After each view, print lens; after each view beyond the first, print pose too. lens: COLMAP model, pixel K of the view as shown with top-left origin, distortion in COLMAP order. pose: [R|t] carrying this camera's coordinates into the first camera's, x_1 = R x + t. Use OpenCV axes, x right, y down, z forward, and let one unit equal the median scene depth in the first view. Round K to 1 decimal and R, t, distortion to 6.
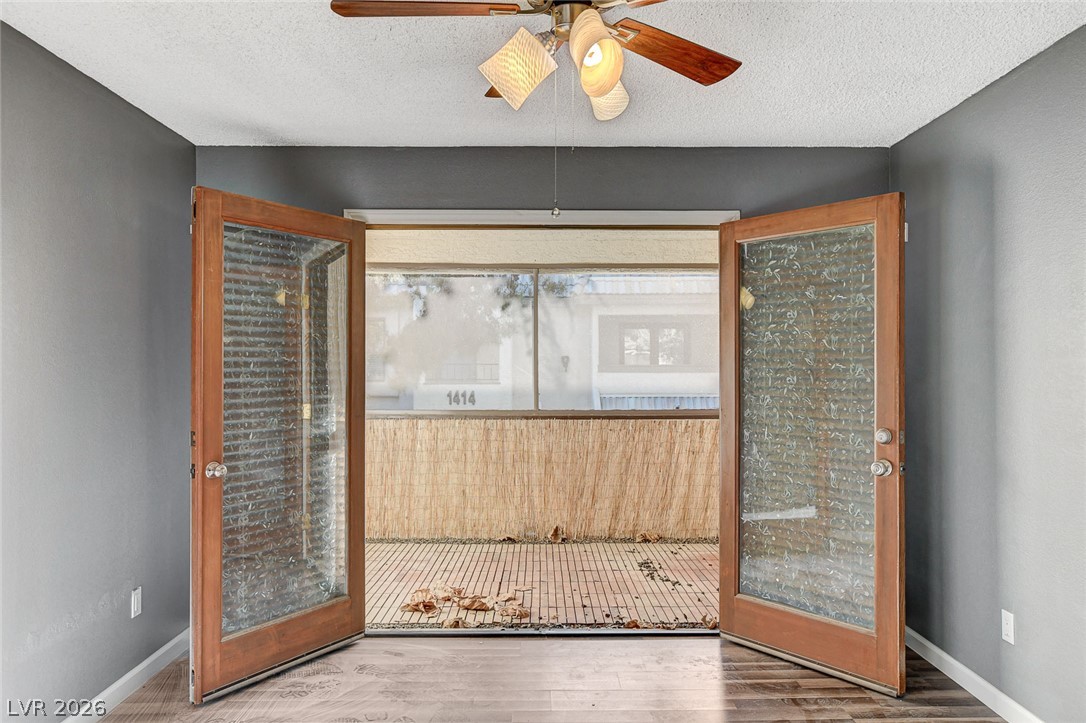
lens RADIAL K [[773.2, 0, 542.0], [0, 773.2, 364.5], [0, 0, 1]] dist [0.052166, -0.000020]
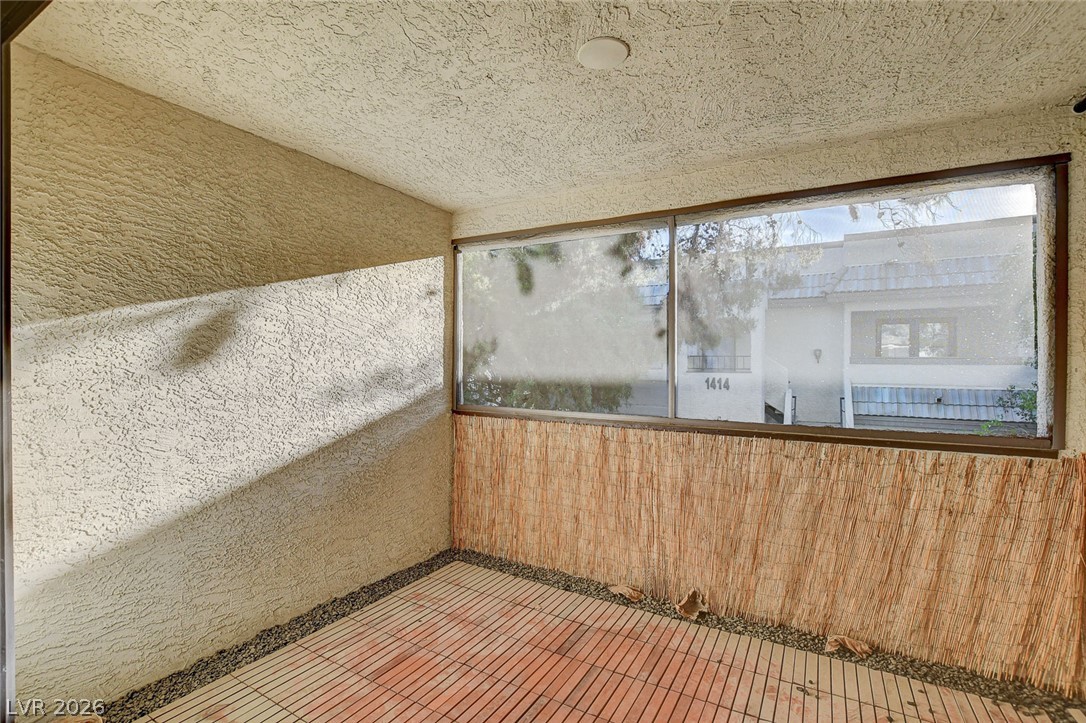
lens RADIAL K [[486.6, 0, 554.4], [0, 486.6, 365.0], [0, 0, 1]] dist [-0.012862, 0.000547]
pose [[0.873962, 0.010232, -0.485886, 0.114502], [-0.002396, 0.999857, 0.016746, 0.003818], [0.485988, -0.013471, 0.873862, 0.564863]]
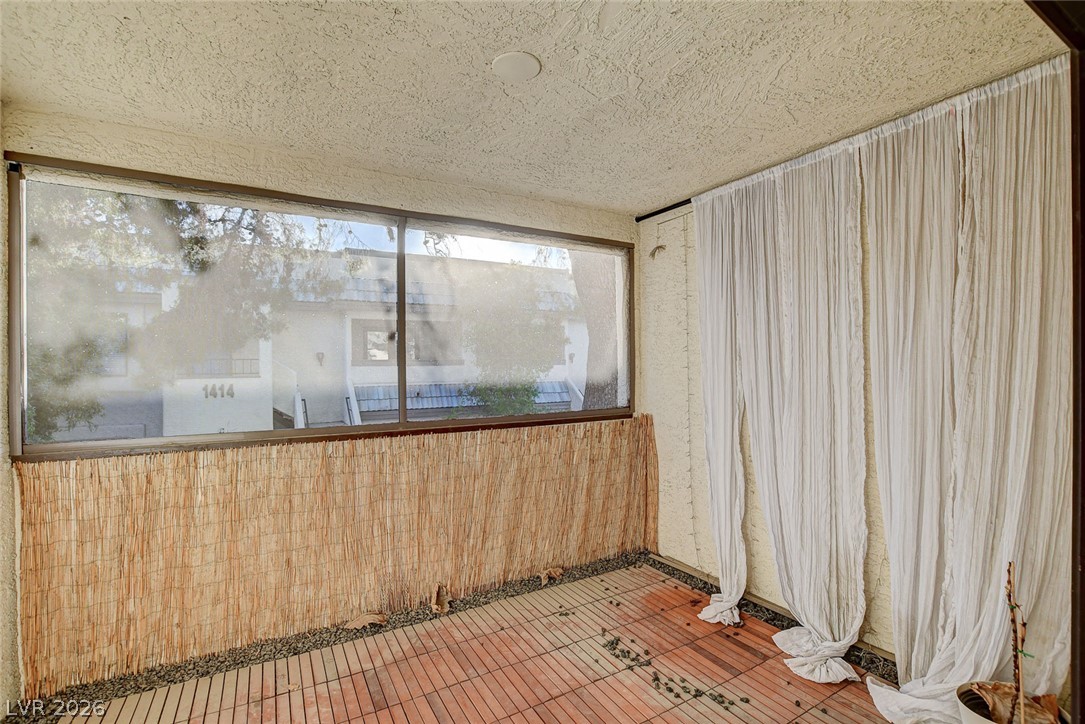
lens RADIAL K [[488.0, 0, 541.5], [0, 488.0, 365.0], [0, 0, 1]] dist [-0.021683, 0.001218]
pose [[0.872866, -0.005411, 0.487929, -0.111958], [0.001113, 0.999958, 0.009098, 0.004163], [-0.487958, -0.007399, 0.872836, 0.564739]]
